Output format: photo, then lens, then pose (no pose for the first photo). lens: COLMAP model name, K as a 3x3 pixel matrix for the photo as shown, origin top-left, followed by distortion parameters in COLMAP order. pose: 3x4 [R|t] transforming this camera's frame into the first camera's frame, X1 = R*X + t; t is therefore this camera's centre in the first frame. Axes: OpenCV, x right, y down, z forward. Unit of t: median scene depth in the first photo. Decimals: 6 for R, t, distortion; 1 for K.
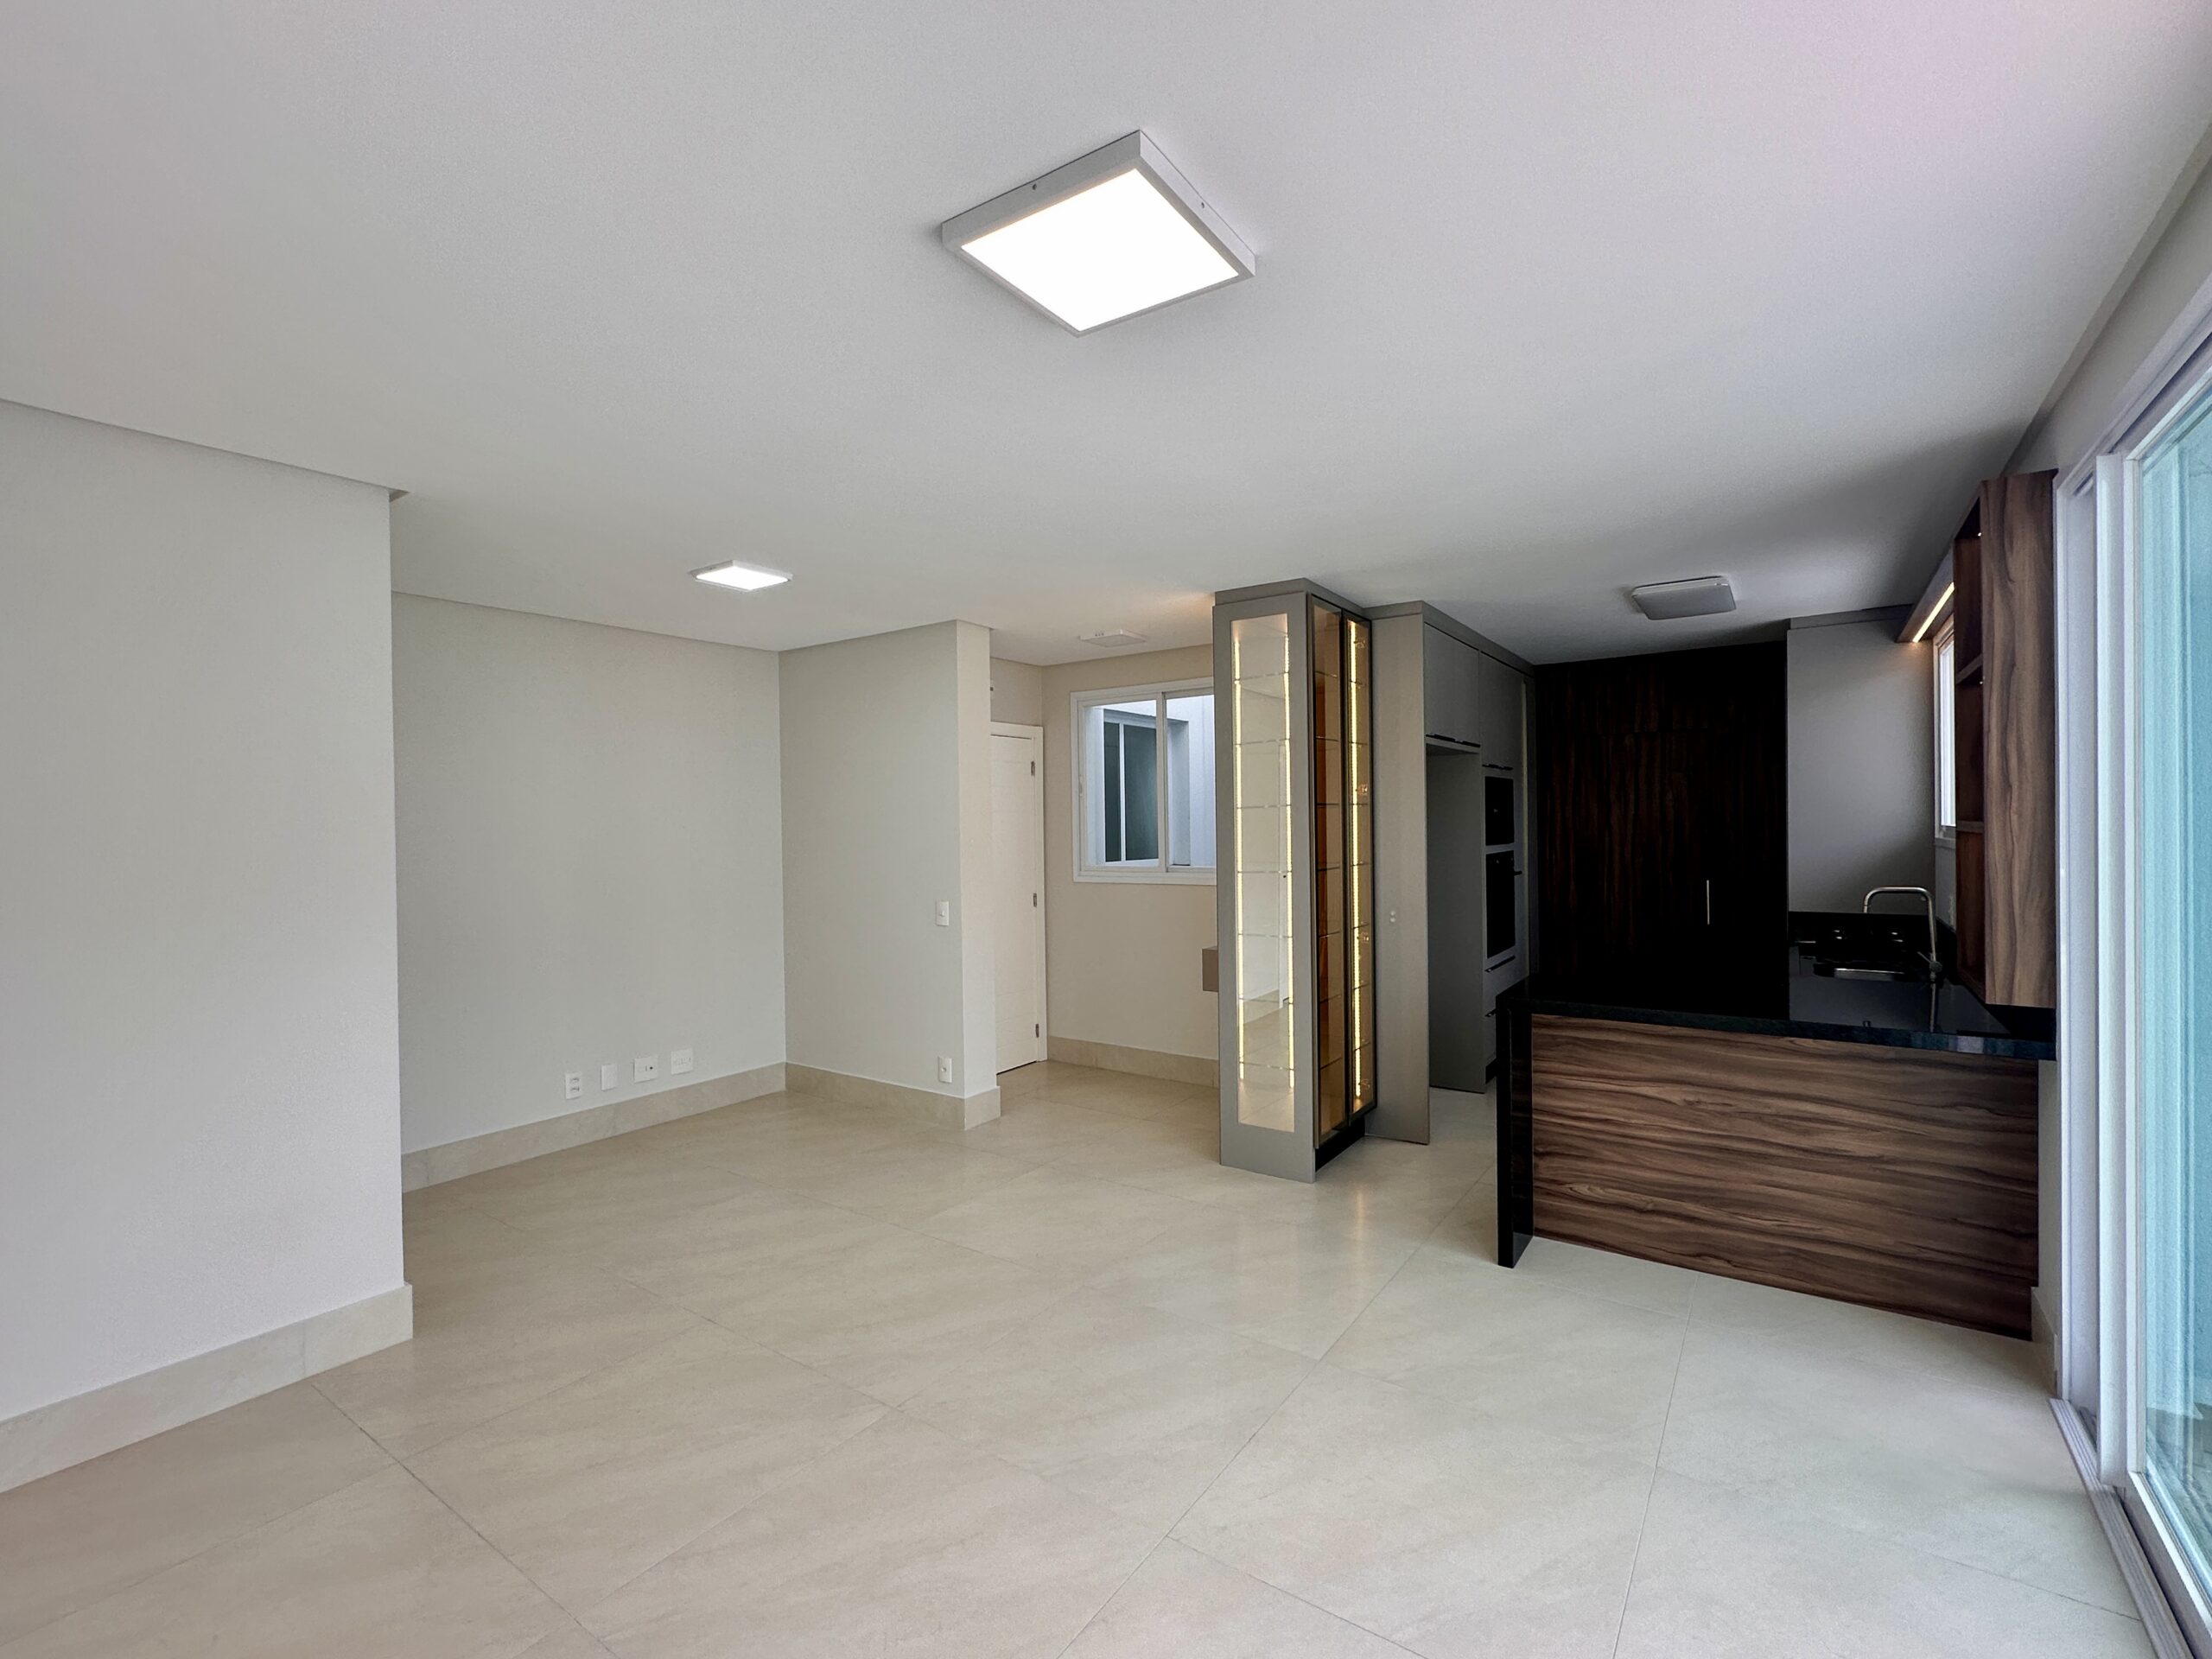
lens RADIAL K [[993.1, 0, 1099.0], [0, 993.1, 833.8], [0, 0, 1]] dist [-0.005698, 0.003174]
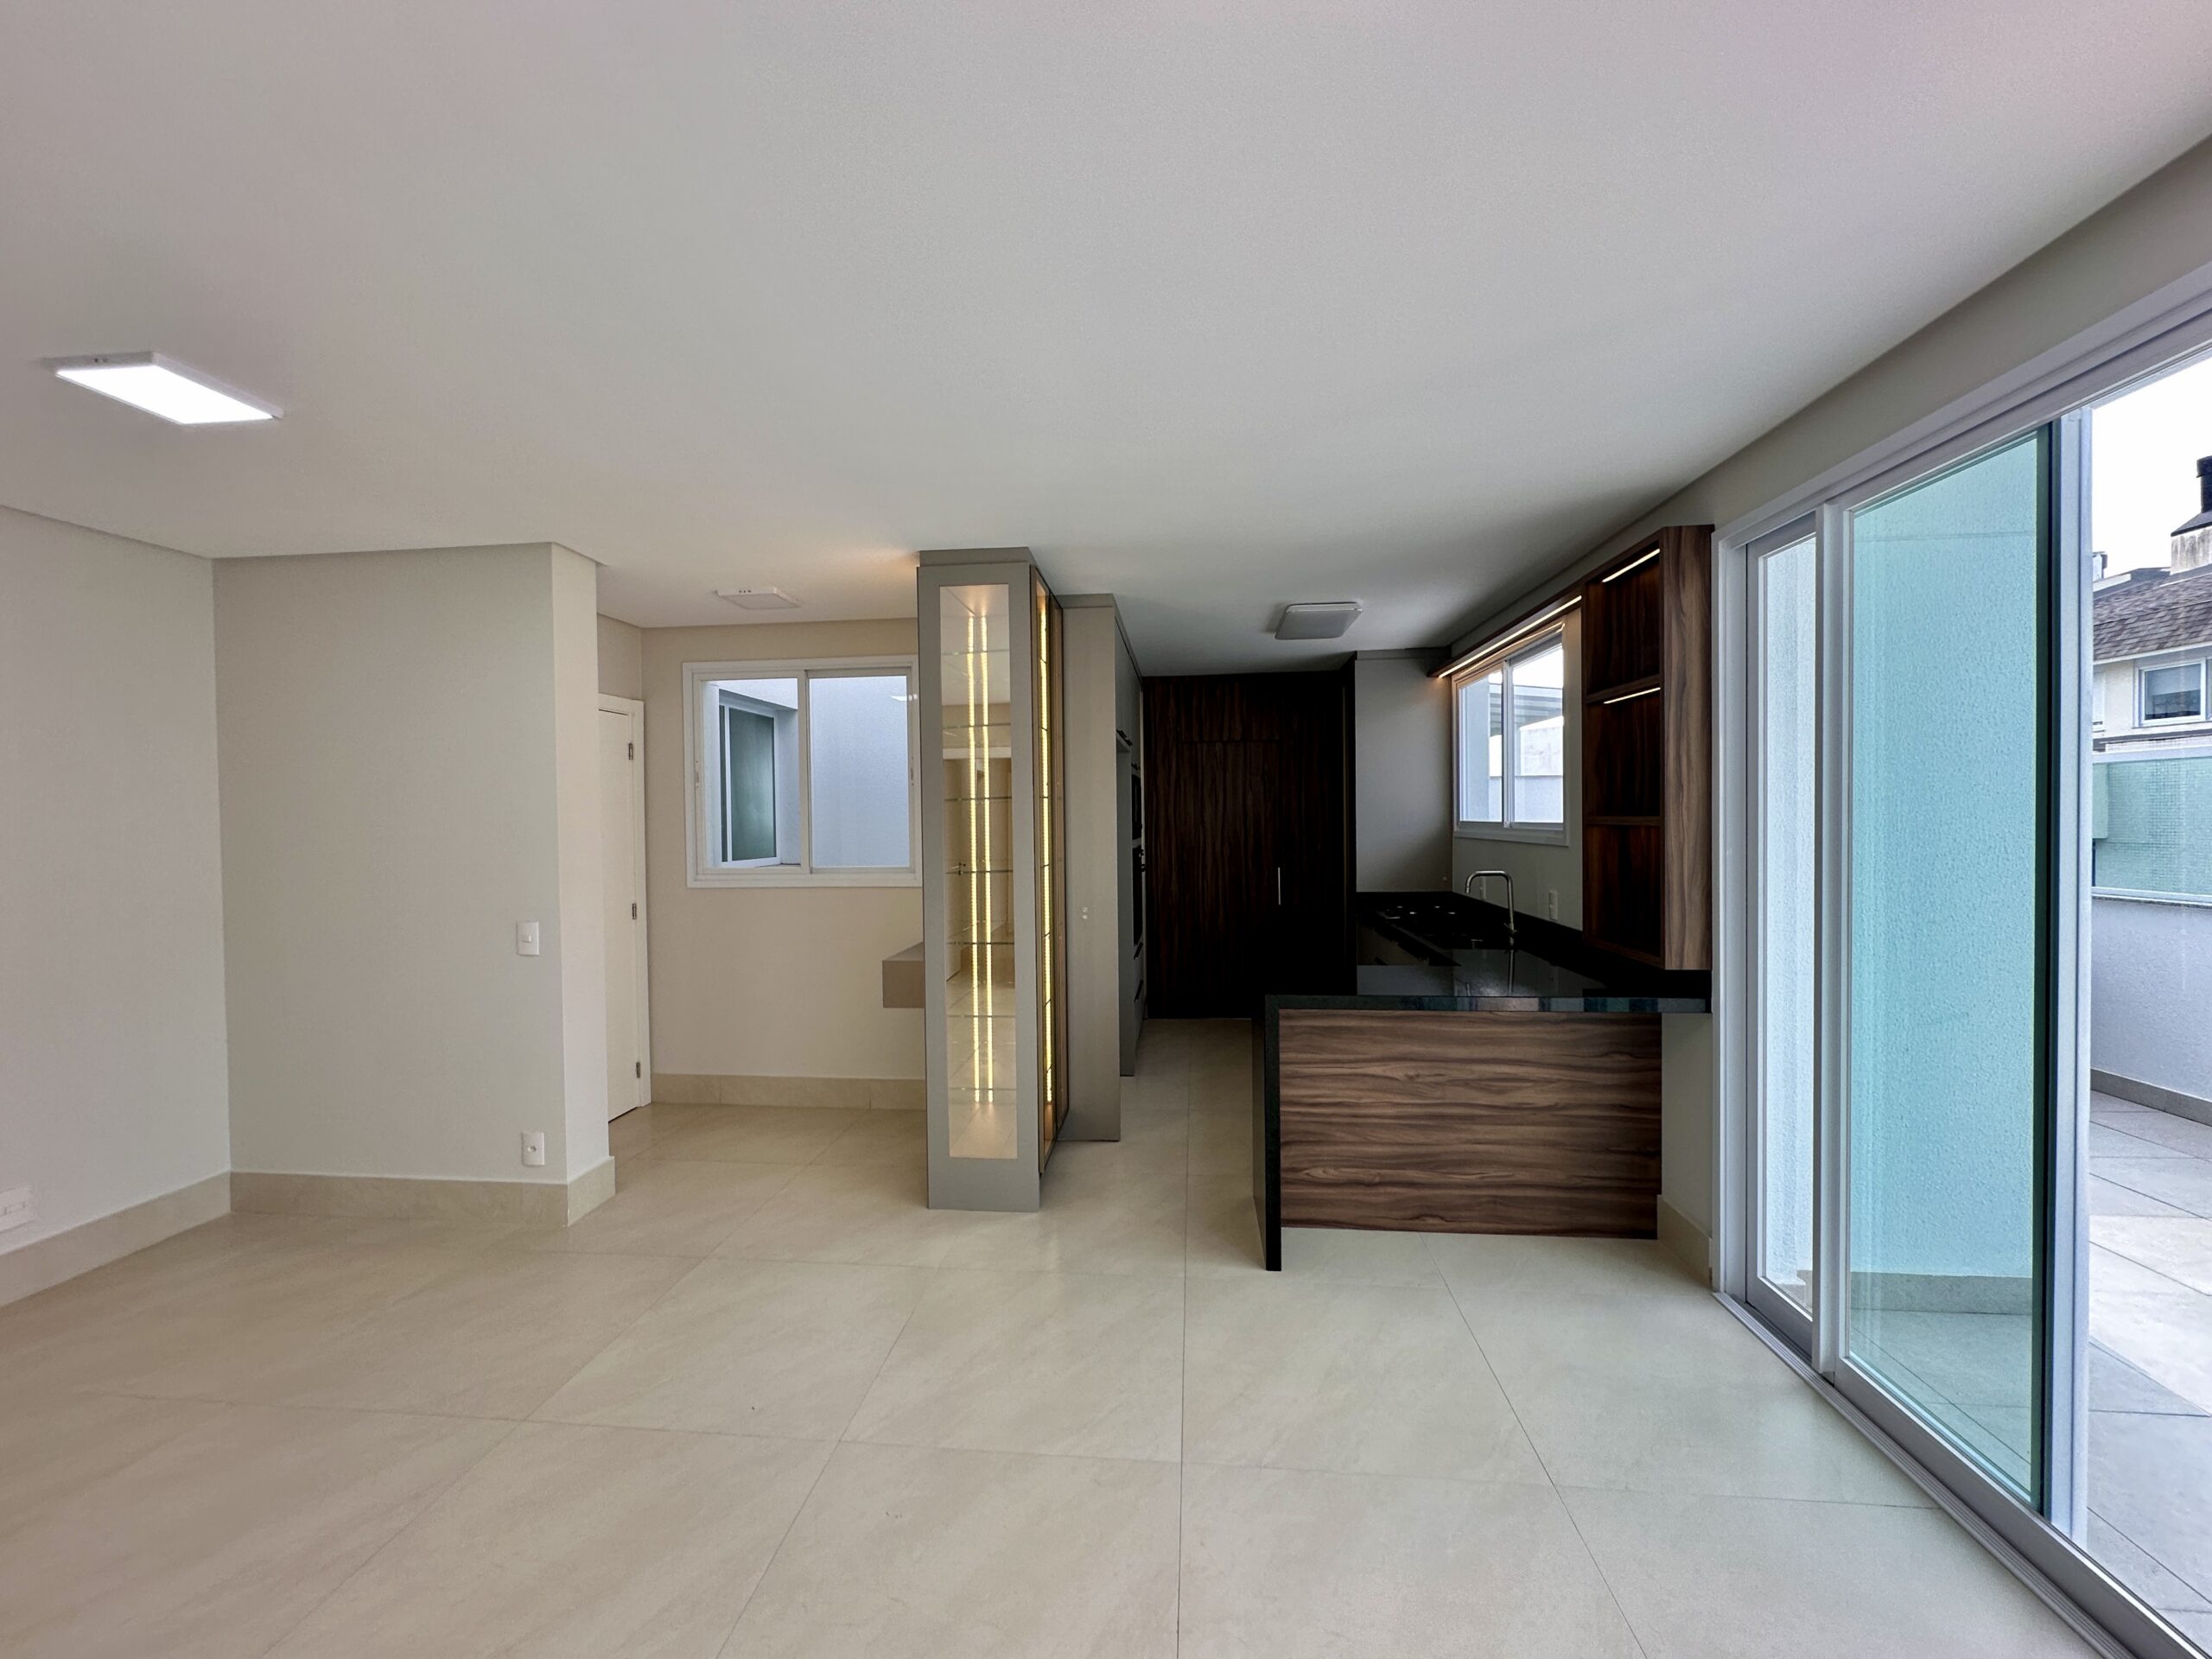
lens RADIAL K [[883.3, 0, 1107.6], [0, 883.3, 832.7], [0, 0, 1]] dist [-0.000806, -0.000665]
pose [[0.869639, -0.005164, 0.493661, -0.119354], [0.004145, 0.999986, 0.003159, 0.001013], [-0.493671, -0.000701, 0.869648, 0.240896]]
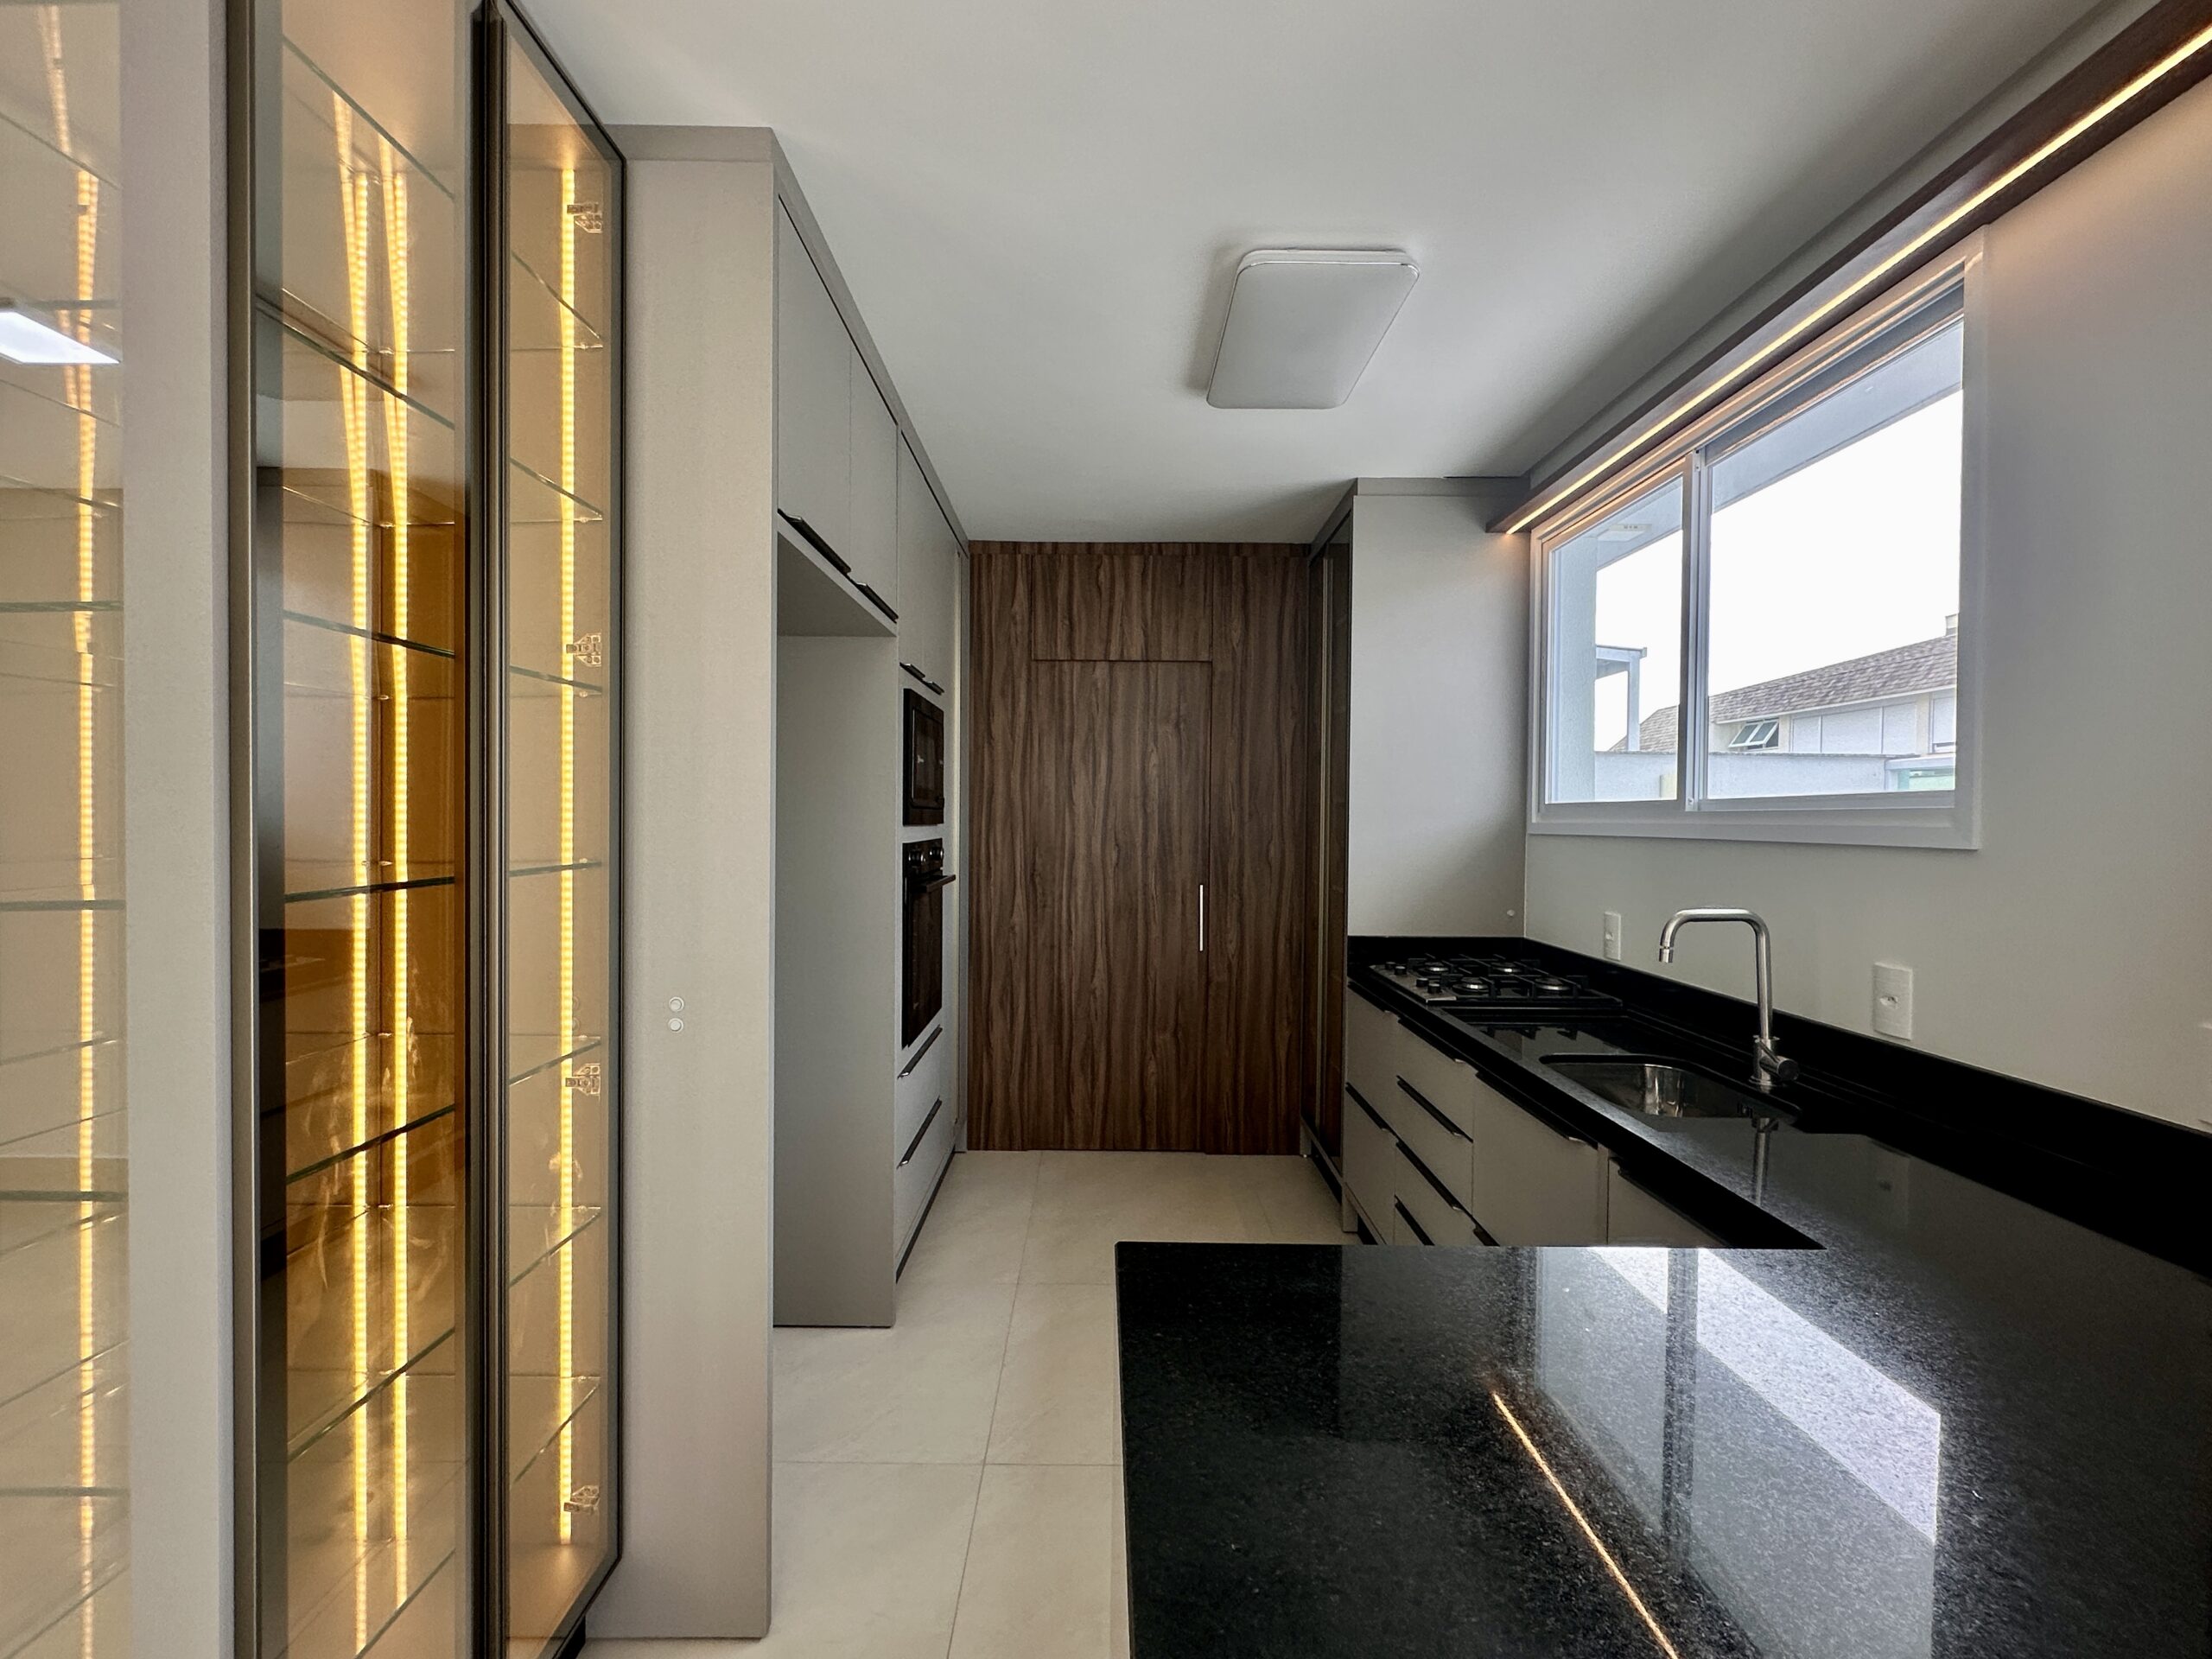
lens RADIAL K [[993.1, 0, 1105.5], [0, 993.1, 836.4], [0, 0, 1]] dist [-0.005698, 0.003174]
pose [[0.816039, 0.012324, 0.577865, 0.225812], [-0.016244, 0.999867, 0.001616, 0.017960], [-0.577768, -0.010705, 0.816131, 0.653002]]
